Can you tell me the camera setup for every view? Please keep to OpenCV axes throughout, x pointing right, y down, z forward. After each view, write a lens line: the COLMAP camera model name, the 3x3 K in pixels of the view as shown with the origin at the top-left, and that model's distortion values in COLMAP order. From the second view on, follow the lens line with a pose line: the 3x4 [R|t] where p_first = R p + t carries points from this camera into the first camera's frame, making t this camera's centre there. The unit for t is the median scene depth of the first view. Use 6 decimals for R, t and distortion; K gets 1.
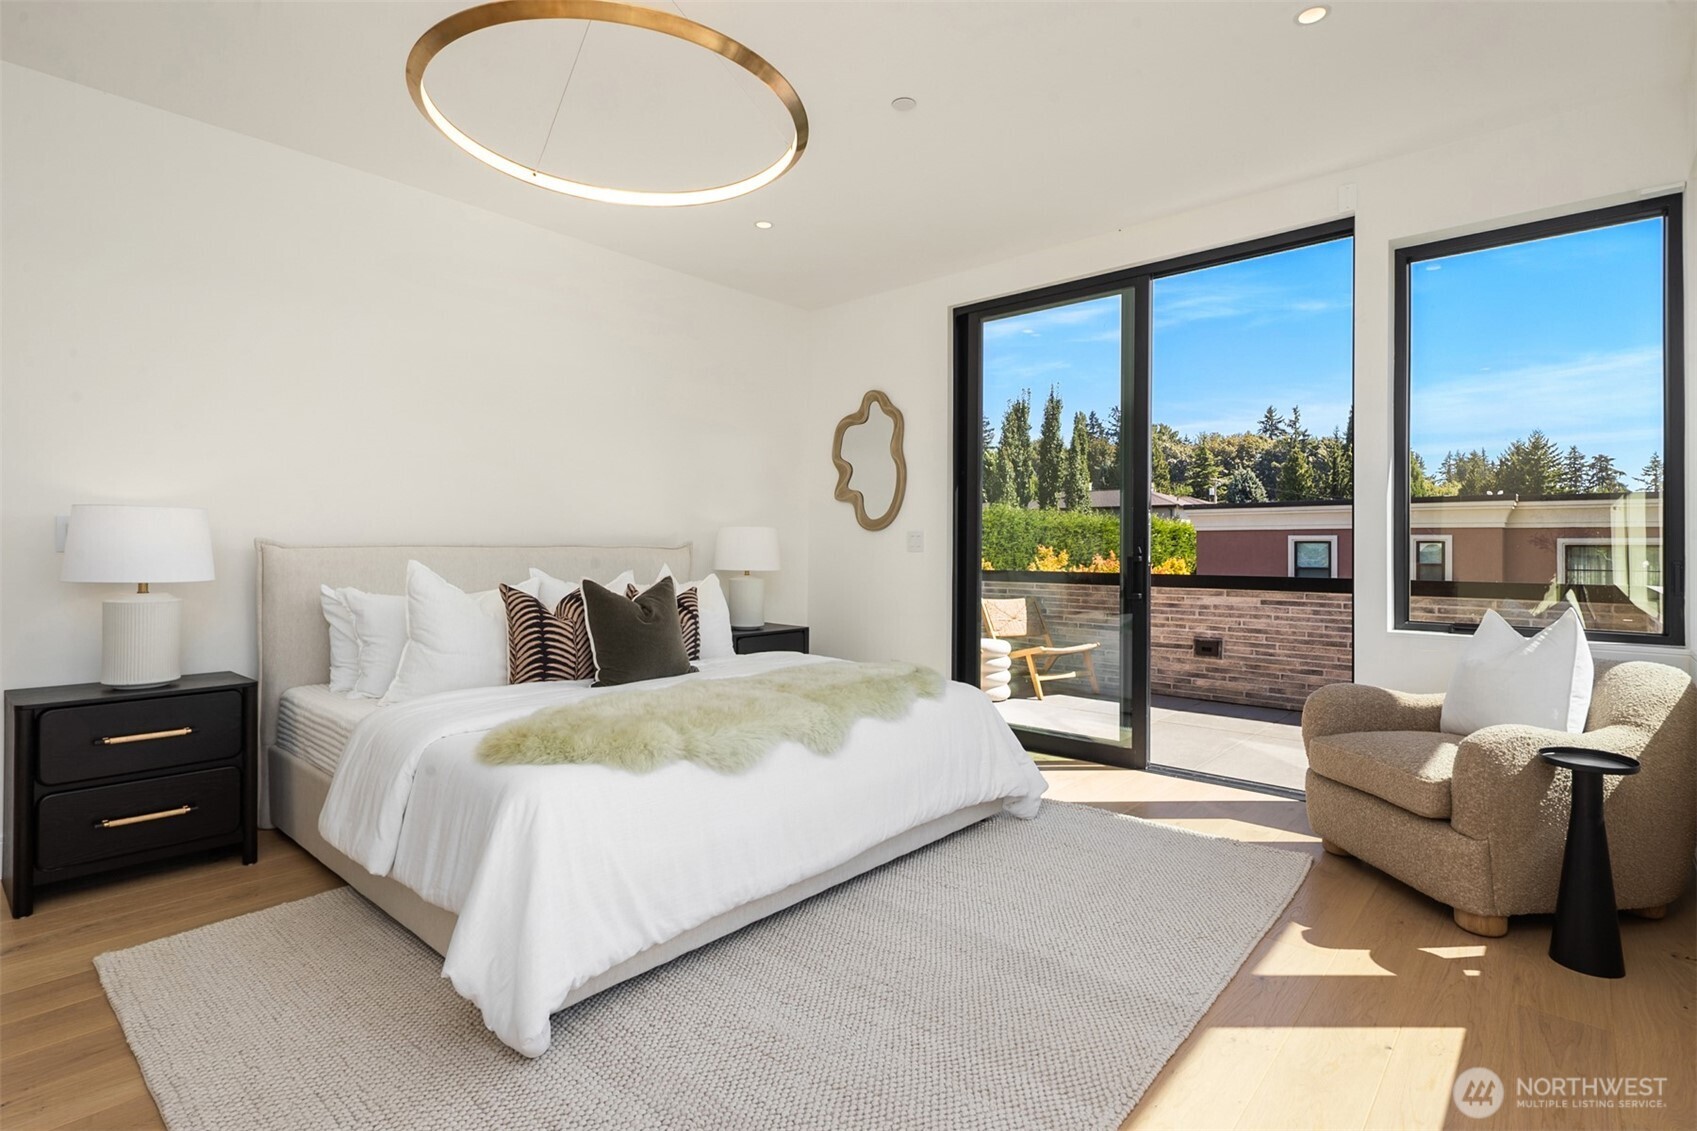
lens RADIAL K [[813.1, 0, 848.5], [0, 813.1, 565.5], [0, 0, 1]] dist [0.002143, 0.000091]
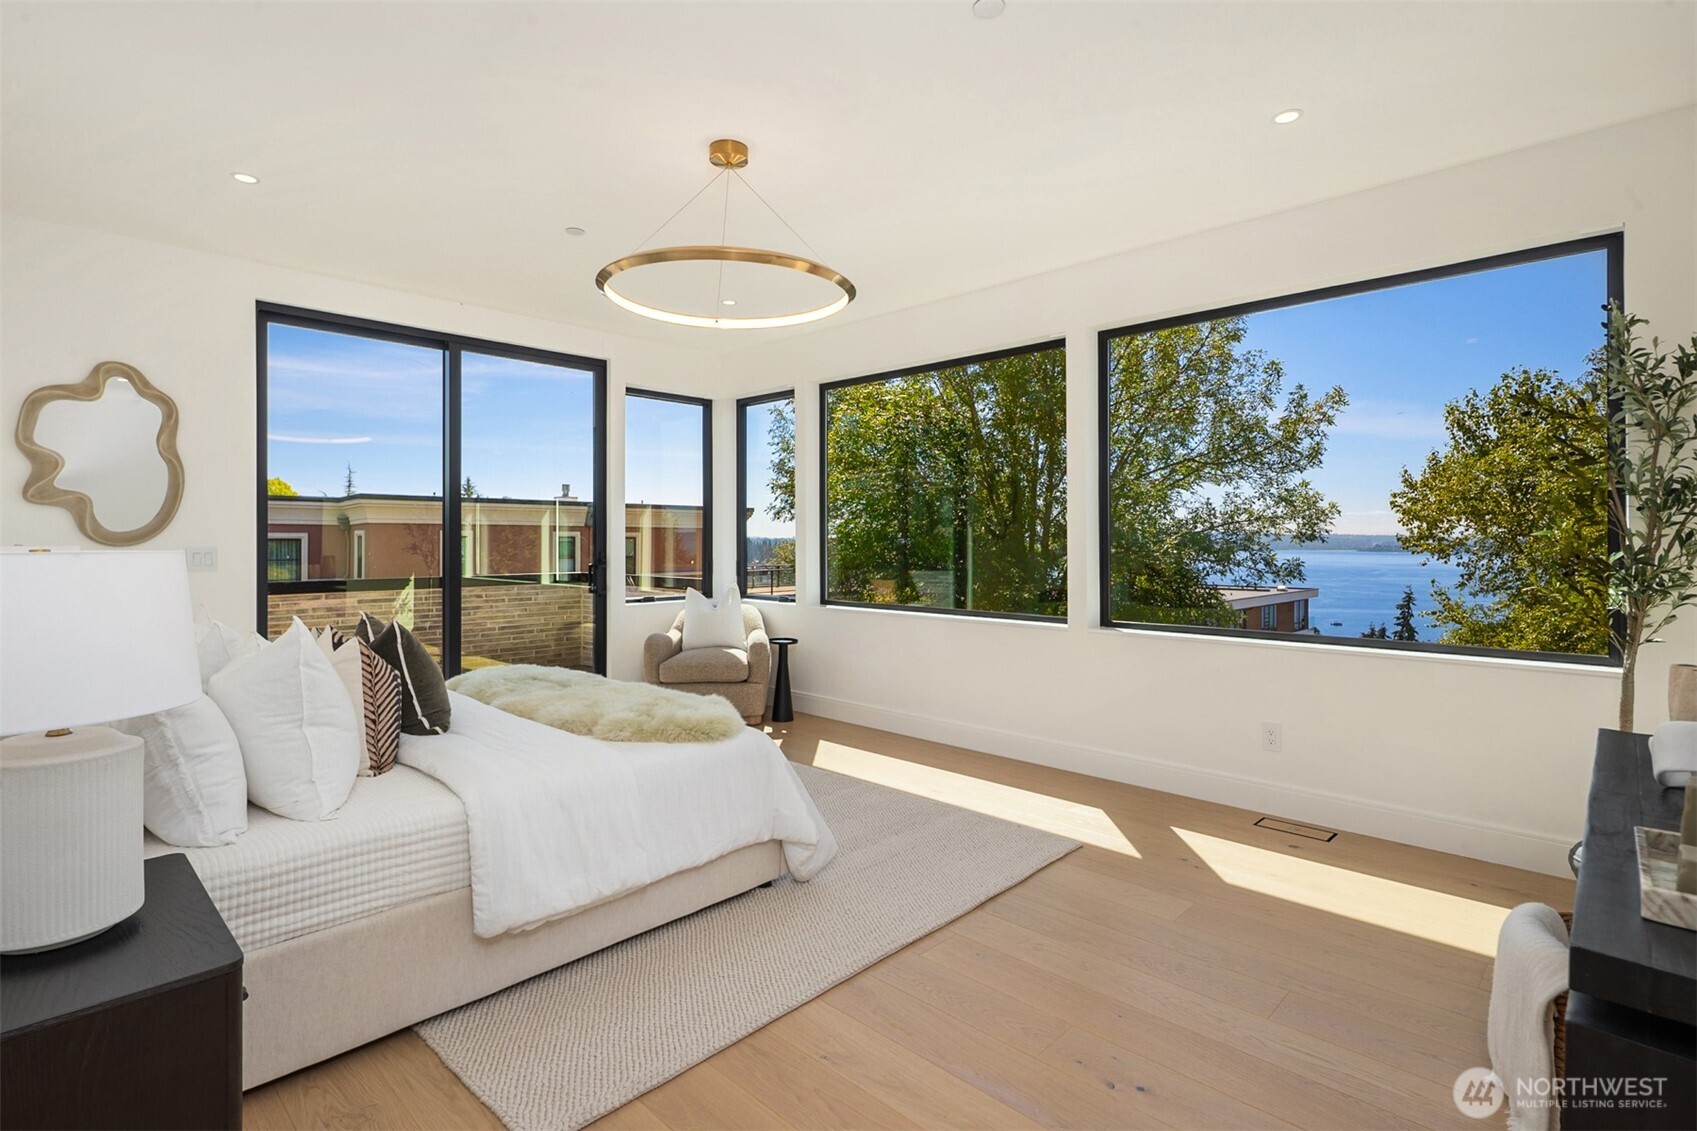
lens RADIAL K [[813.1, 0, 848.5], [0, 813.1, 565.5], [0, 0, 1]] dist [0.002143, 0.000091]
pose [[0.045266, -0.034371, 0.998384, -0.702354], [0.016785, 0.999293, 0.033641, -0.038595], [-0.998834, 0.015235, 0.045811, 0.279570]]
